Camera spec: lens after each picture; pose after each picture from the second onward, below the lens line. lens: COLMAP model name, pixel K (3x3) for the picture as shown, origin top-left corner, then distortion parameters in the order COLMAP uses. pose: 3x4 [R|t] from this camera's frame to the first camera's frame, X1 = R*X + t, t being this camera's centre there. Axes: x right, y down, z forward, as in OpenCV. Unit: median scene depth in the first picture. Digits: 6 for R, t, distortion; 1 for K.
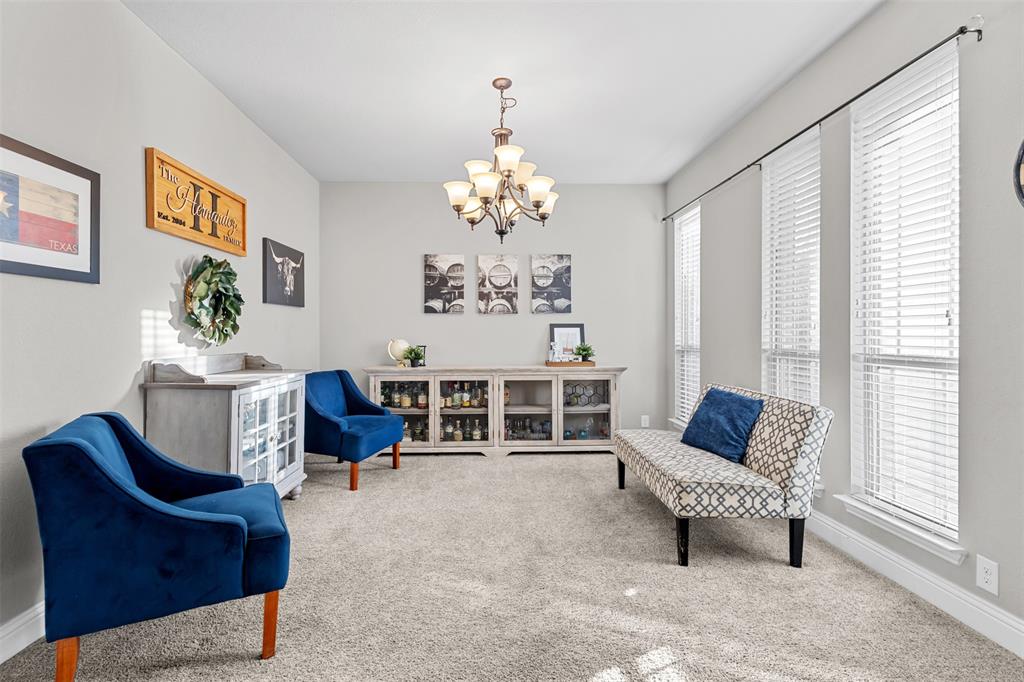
lens RADIAL K [[478.7, 0, 509.0], [0, 478.7, 333.9], [0, 0, 1]] dist [0.001261, 0.000272]
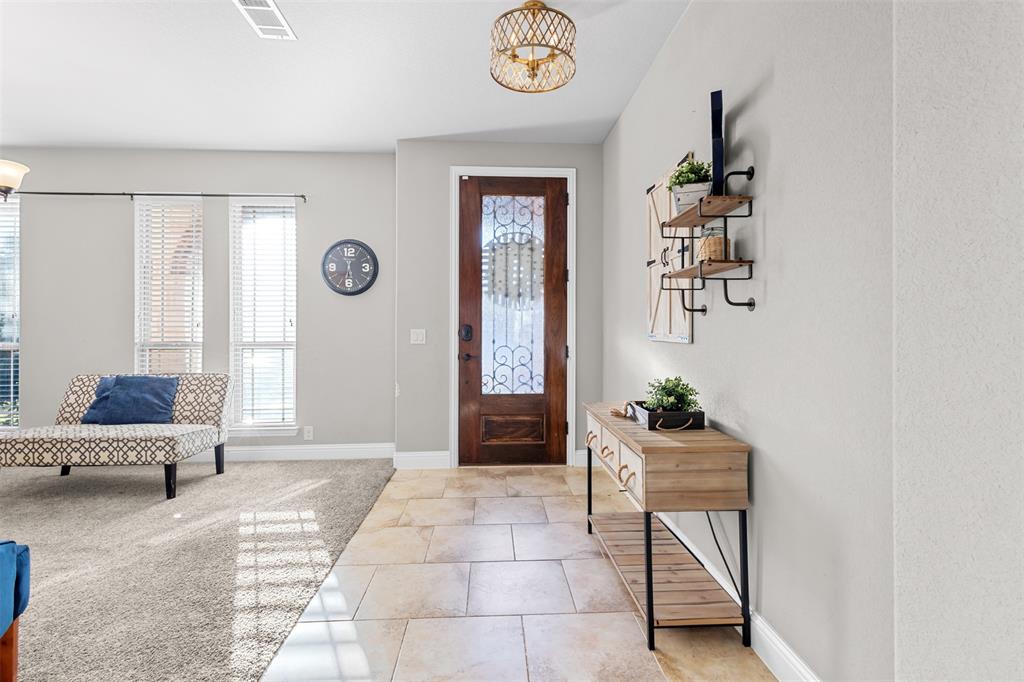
lens RADIAL K [[473.4, 0, 507.8], [0, 473.4, 331.4], [0, 0, 1]] dist [0.001079, 0.000315]
pose [[-0.026590, -0.000496, 0.999646, -0.891980], [0.003334, 0.999994, 0.000585, 0.005500], [-0.999641, 0.003348, -0.026589, 0.061897]]
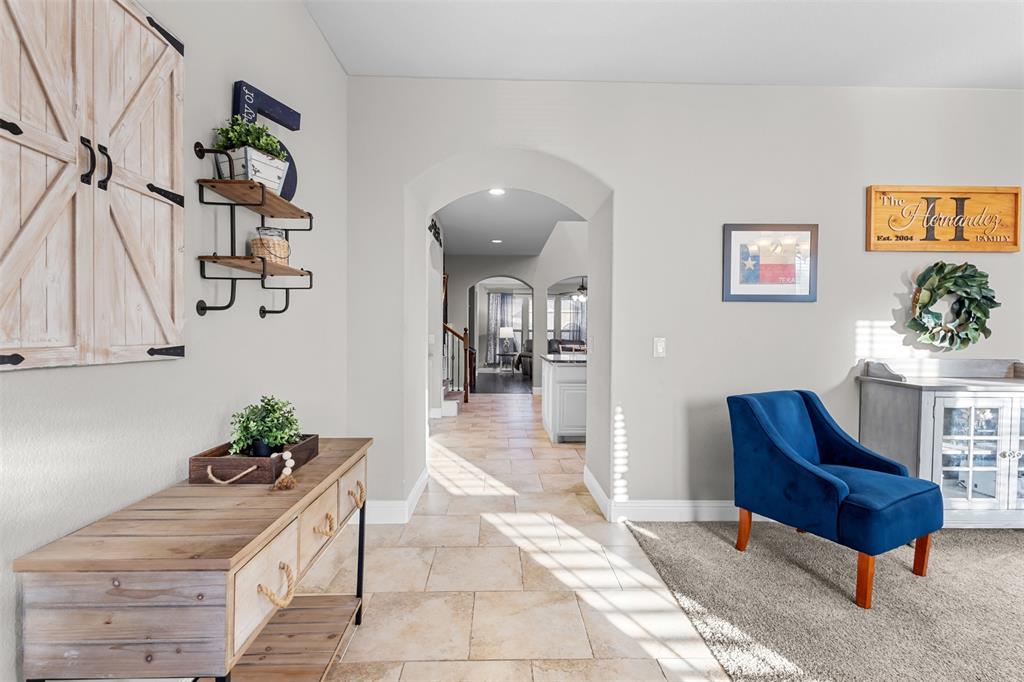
lens RADIAL K [[473.4, 0, 507.8], [0, 473.4, 331.4], [0, 0, 1]] dist [0.001079, 0.000315]
pose [[0.002242, -0.004463, -0.999988, 0.464205], [-0.007819, 0.999959, -0.004481, -0.002213], [0.999967, 0.007829, 0.002207, 0.071018]]
